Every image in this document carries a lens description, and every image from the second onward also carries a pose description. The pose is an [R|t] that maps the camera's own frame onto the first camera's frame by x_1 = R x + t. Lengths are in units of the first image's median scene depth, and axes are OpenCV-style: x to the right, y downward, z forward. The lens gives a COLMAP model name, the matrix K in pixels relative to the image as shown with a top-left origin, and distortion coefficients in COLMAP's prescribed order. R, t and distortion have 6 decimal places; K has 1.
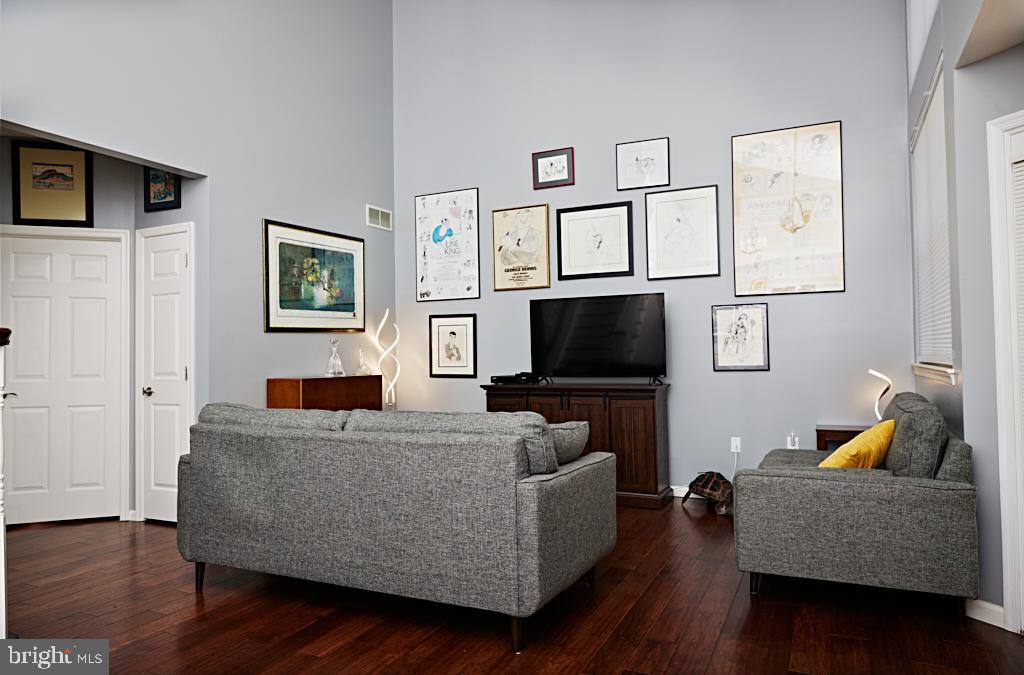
lens RADIAL K [[671.5, 0, 513.5], [0, 671.5, 335.5], [0, 0, 1]] dist [-0.009492, 0.008660]
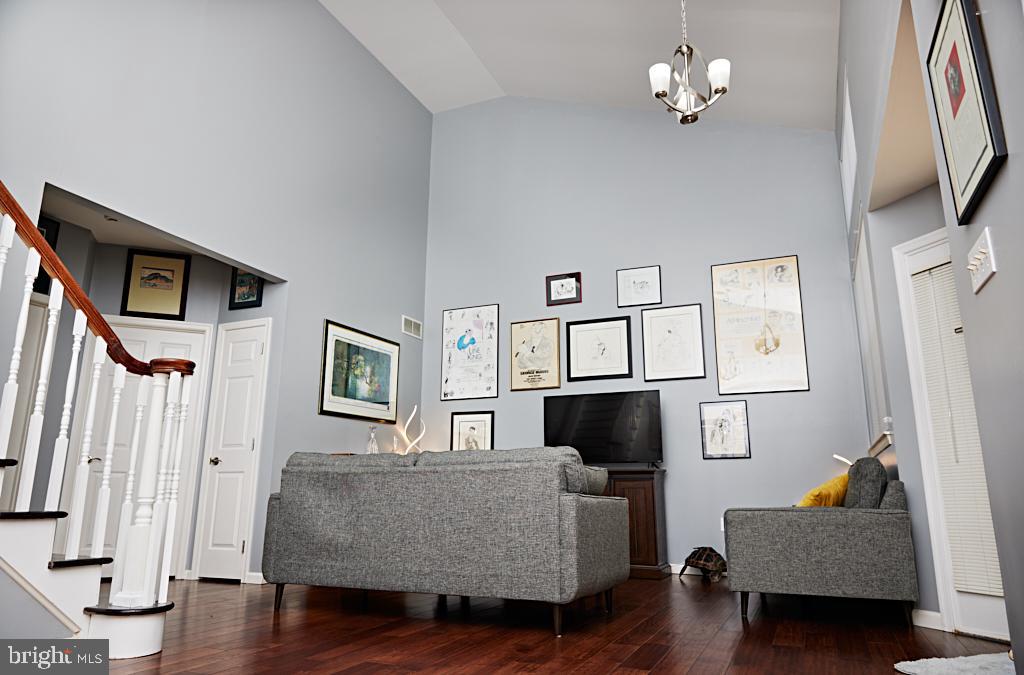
lens RADIAL K [[671.5, 0, 515.1], [0, 671.5, 334.6], [0, 0, 1]] dist [-0.009492, 0.008660]
pose [[0.999323, 0.027885, 0.023998, -0.060715], [-0.022268, 0.977706, -0.208795, 0.093202], [-0.029285, 0.208120, 0.977665, -0.170158]]
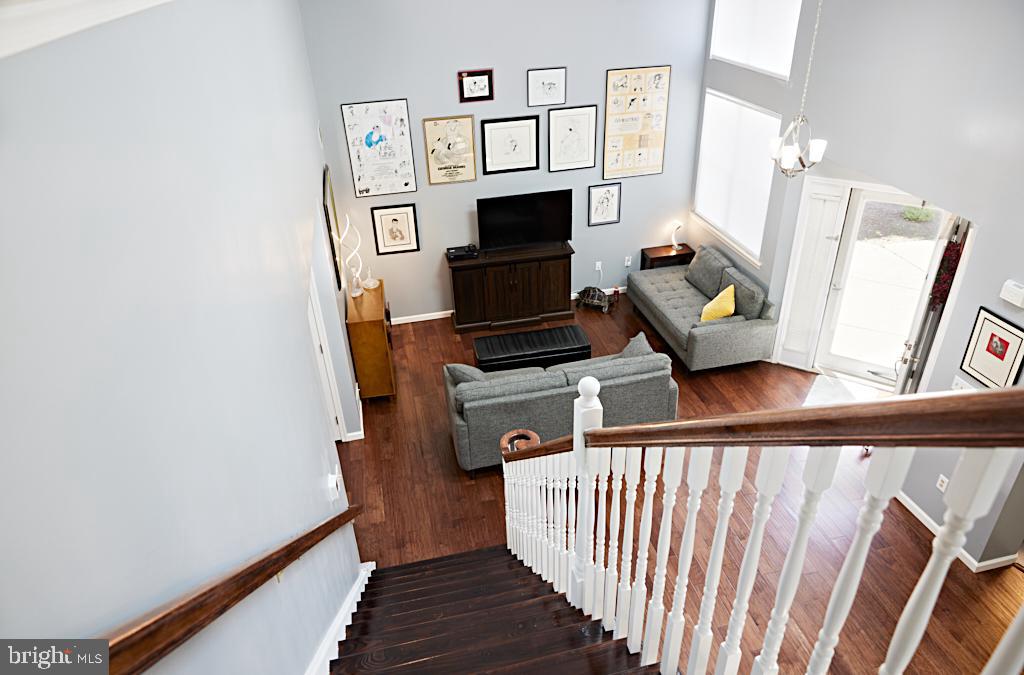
lens RADIAL K [[671.5, 0, 506.9], [0, 671.5, 334.1], [0, 0, 1]] dist [-0.009492, 0.008660]
pose [[0.787632, -0.324510, 0.523765, -0.782566], [0.007298, 0.854919, 0.518710, -0.564168], [-0.616103, -0.404730, 0.675729, -0.063682]]
